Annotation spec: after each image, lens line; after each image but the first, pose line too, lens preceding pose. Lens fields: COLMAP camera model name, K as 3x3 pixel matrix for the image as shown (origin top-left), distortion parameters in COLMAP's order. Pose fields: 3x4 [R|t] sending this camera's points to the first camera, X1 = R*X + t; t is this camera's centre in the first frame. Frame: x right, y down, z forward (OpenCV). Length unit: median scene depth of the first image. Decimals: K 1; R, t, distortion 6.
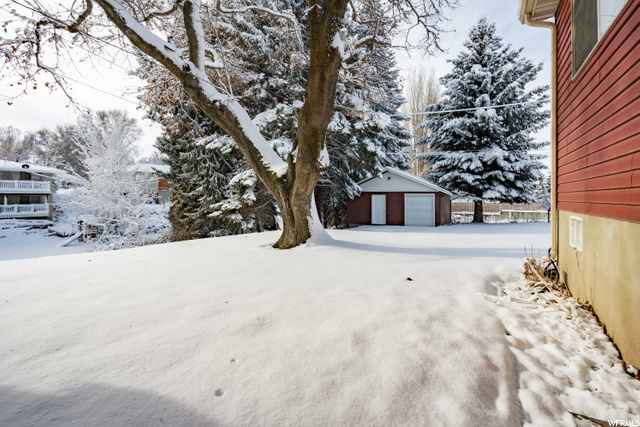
lens RADIAL K [[303.9, 0, 320.4], [0, 303.9, 183.9], [0, 0, 1]] dist [0.000360, 0.000094]
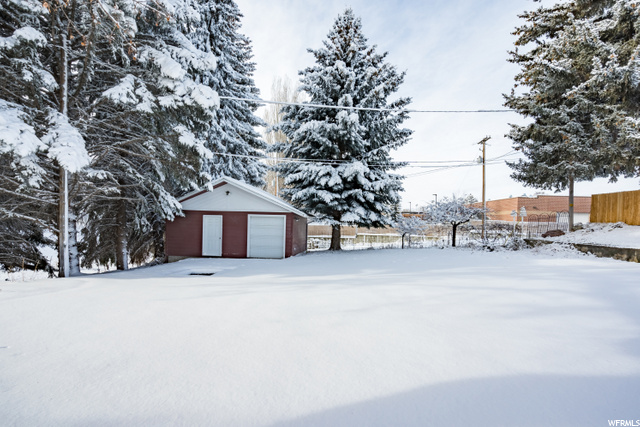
lens RADIAL K [[303.0, 0, 320.4], [0, 303.0, 226.2], [0, 0, 1]] dist [0.000193, 0.000101]
pose [[0.911607, 0.005527, 0.411025, 0.136169], [-0.032869, 0.997688, 0.059485, 0.011096], [-0.409746, -0.067737, 0.909681, 0.256869]]
